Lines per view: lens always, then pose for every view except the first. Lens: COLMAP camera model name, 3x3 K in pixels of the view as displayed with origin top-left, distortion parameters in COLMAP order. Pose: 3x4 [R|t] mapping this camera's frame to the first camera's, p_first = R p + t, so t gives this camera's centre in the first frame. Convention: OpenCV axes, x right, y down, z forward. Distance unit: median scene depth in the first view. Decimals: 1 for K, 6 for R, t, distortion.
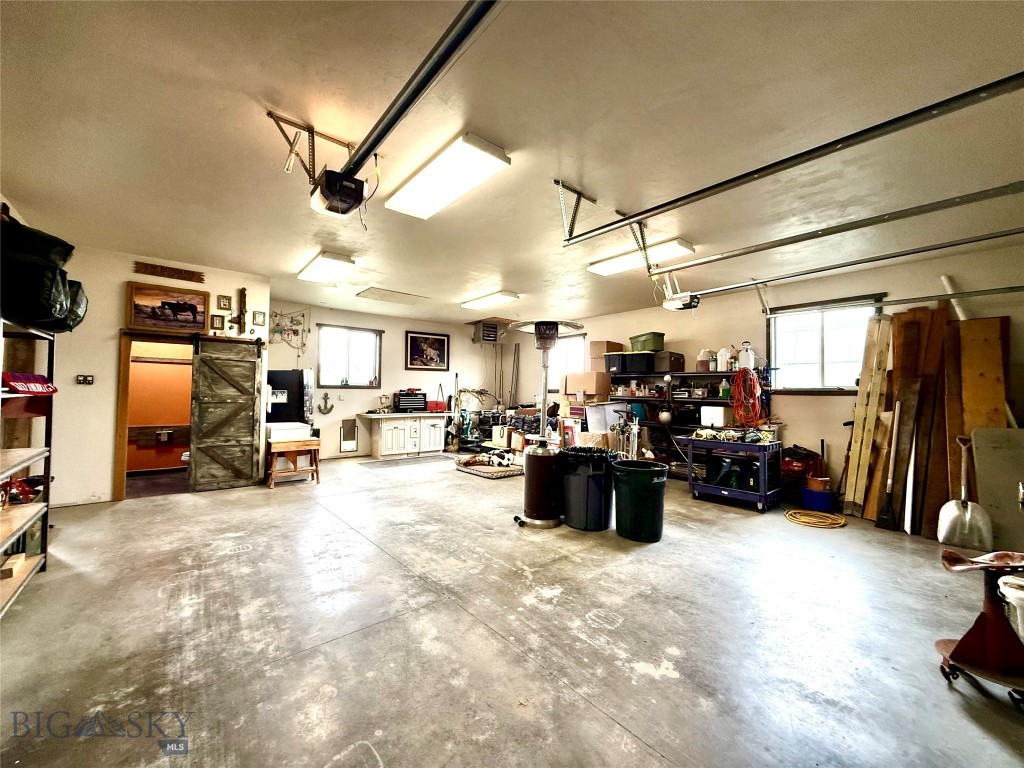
lens RADIAL K [[410.7, 0, 512.0], [0, 410.7, 384.0], [0, 0, 1]] dist [-0.000817, 0.000080]
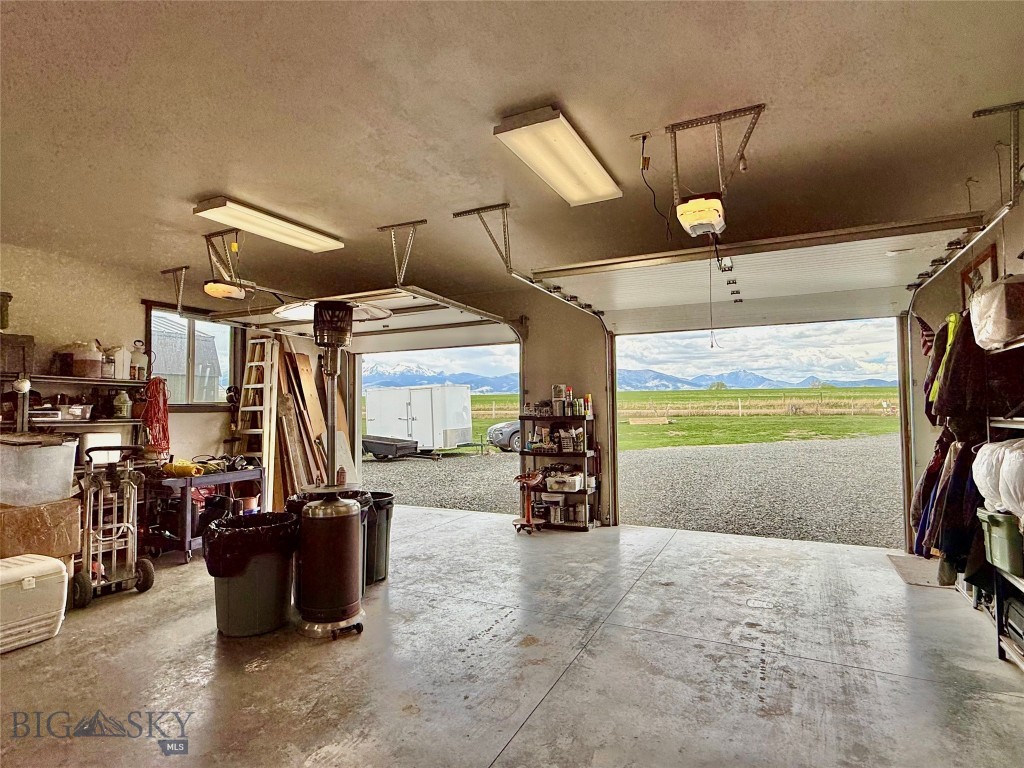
lens RADIAL K [[551.6, 0, 512.0], [0, 551.6, 384.0], [0, 0, 1]] dist [0.000035, 0.000502]
pose [[-0.406322, 0.034972, 0.913060, -1.324122], [-0.013840, 0.998917, -0.044419, 0.014501], [-0.913625, -0.030685, -0.405398, 1.800803]]
